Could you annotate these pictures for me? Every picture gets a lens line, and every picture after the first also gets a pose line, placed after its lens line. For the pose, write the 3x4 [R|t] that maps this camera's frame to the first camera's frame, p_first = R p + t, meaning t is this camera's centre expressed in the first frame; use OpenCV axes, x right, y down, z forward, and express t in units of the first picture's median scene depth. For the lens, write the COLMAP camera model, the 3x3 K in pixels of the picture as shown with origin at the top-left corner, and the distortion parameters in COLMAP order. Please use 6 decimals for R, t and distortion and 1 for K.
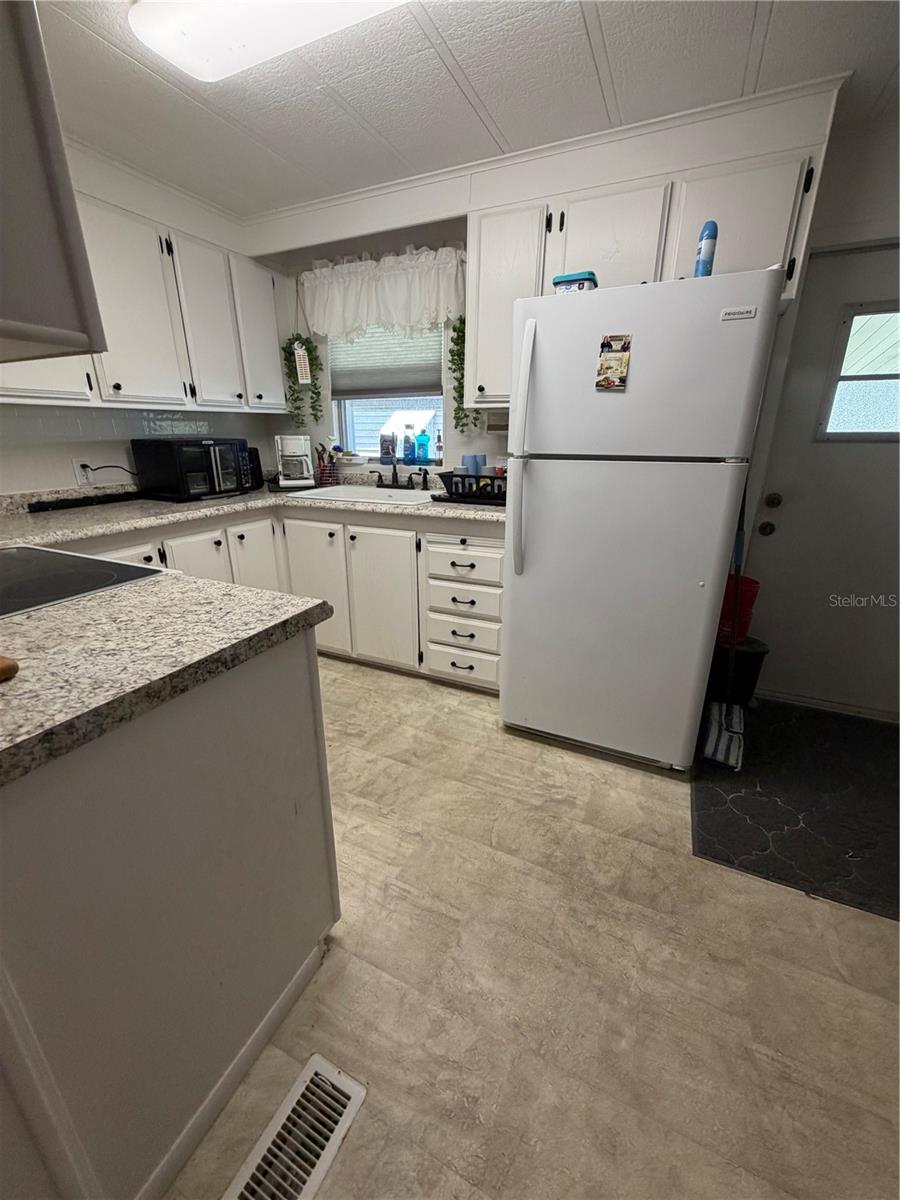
lens RADIAL K [[478.4, 0, 451.0], [0, 478.4, 595.9], [0, 0, 1]] dist [-0.000375, -0.000106]
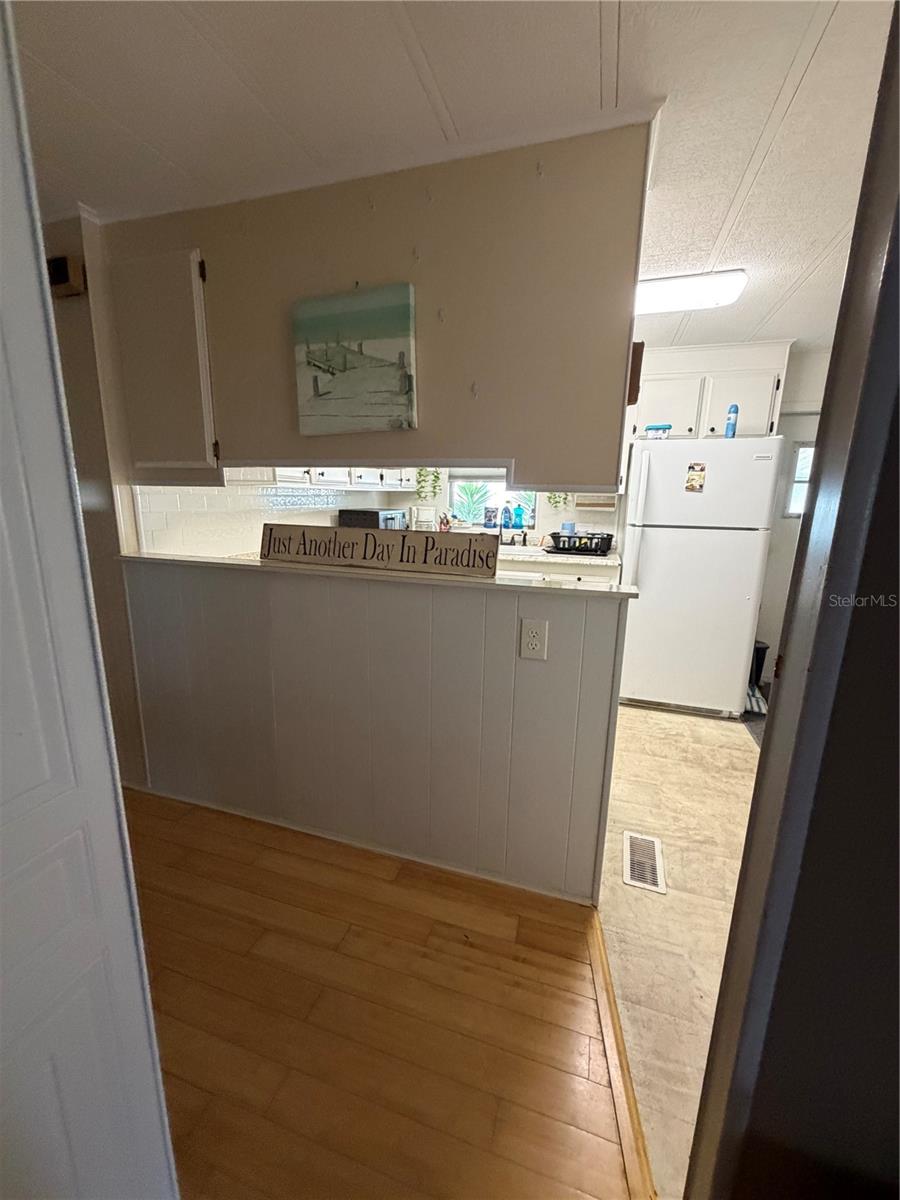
lens RADIAL K [[478.4, 0, 451.0], [0, 478.4, 595.9], [0, 0, 1]] dist [-0.000375, -0.000106]
pose [[0.991602, -0.010900, 0.128866, -0.542483], [0.026341, 0.992577, -0.118734, 0.103035], [-0.126615, 0.121132, 0.984528, -0.411210]]
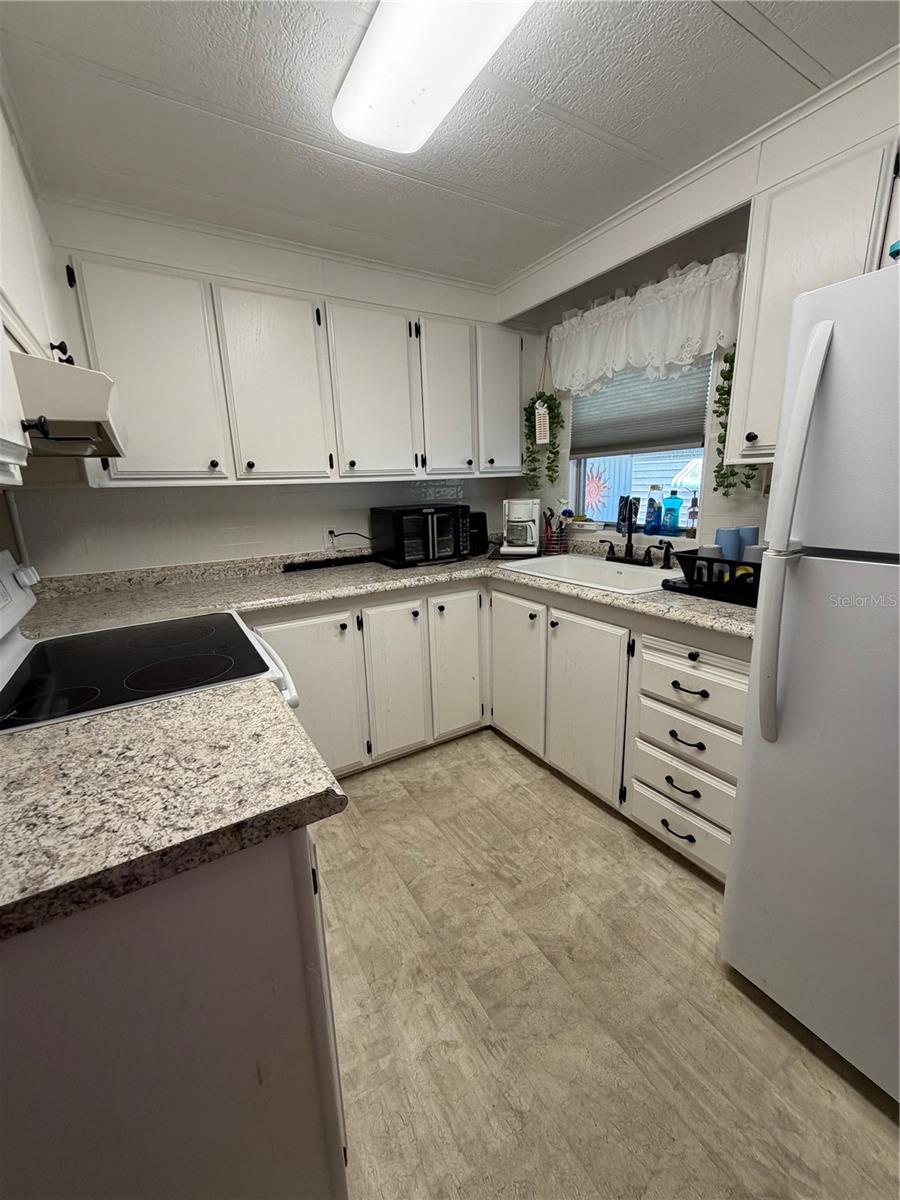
lens RADIAL K [[478.4, 0, 451.0], [0, 478.4, 595.9], [0, 0, 1]] dist [-0.000375, -0.000106]
pose [[0.834199, 0.098464, -0.542602, 0.094160], [-0.147107, 0.988009, -0.046872, -0.109903], [0.531480, 0.118921, 0.838681, 0.218495]]
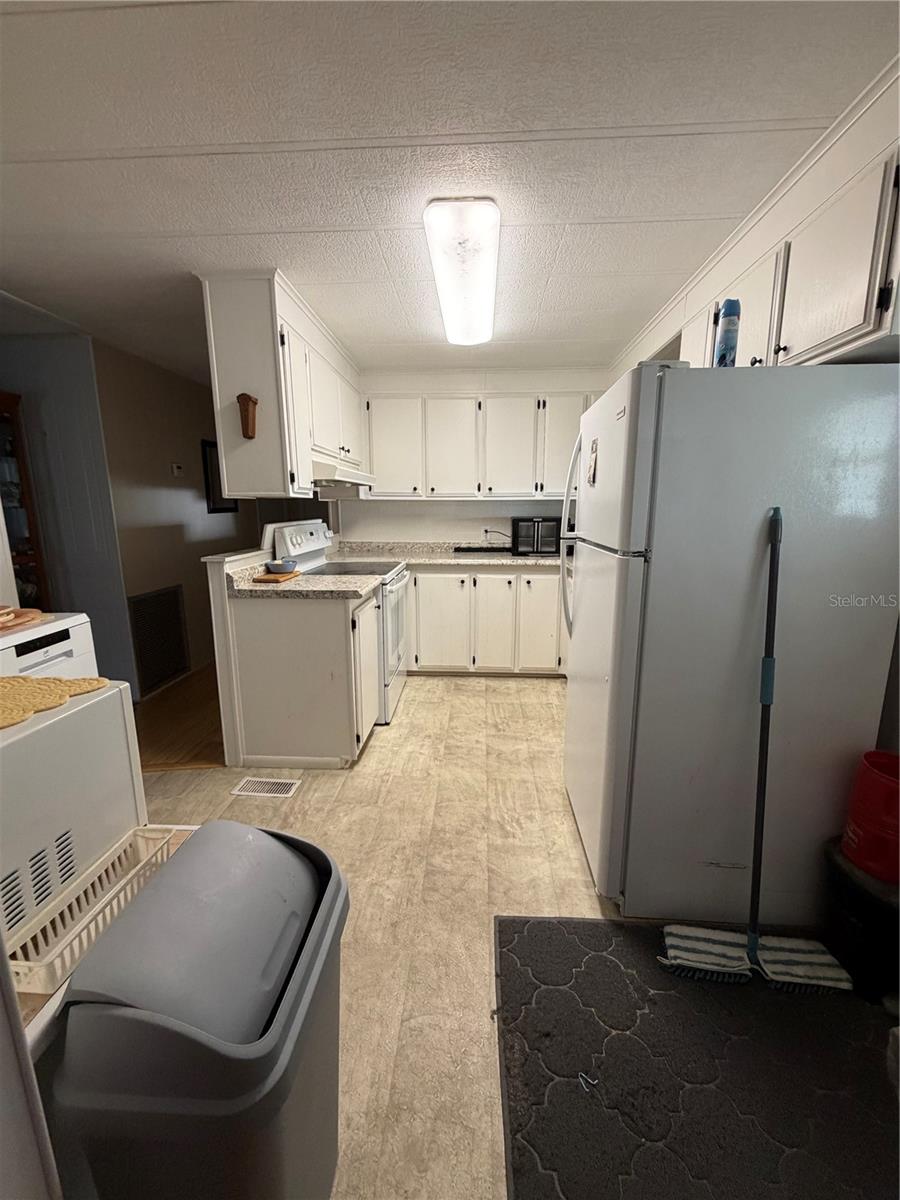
lens RADIAL K [[478.4, 0, 451.0], [0, 478.4, 595.9], [0, 0, 1]] dist [-0.000375, -0.000106]
pose [[0.372687, 0.169903, -0.912270, 0.851891], [-0.299128, 0.952614, 0.055214, -0.096598], [0.878423, 0.252308, 0.405850, 0.213160]]
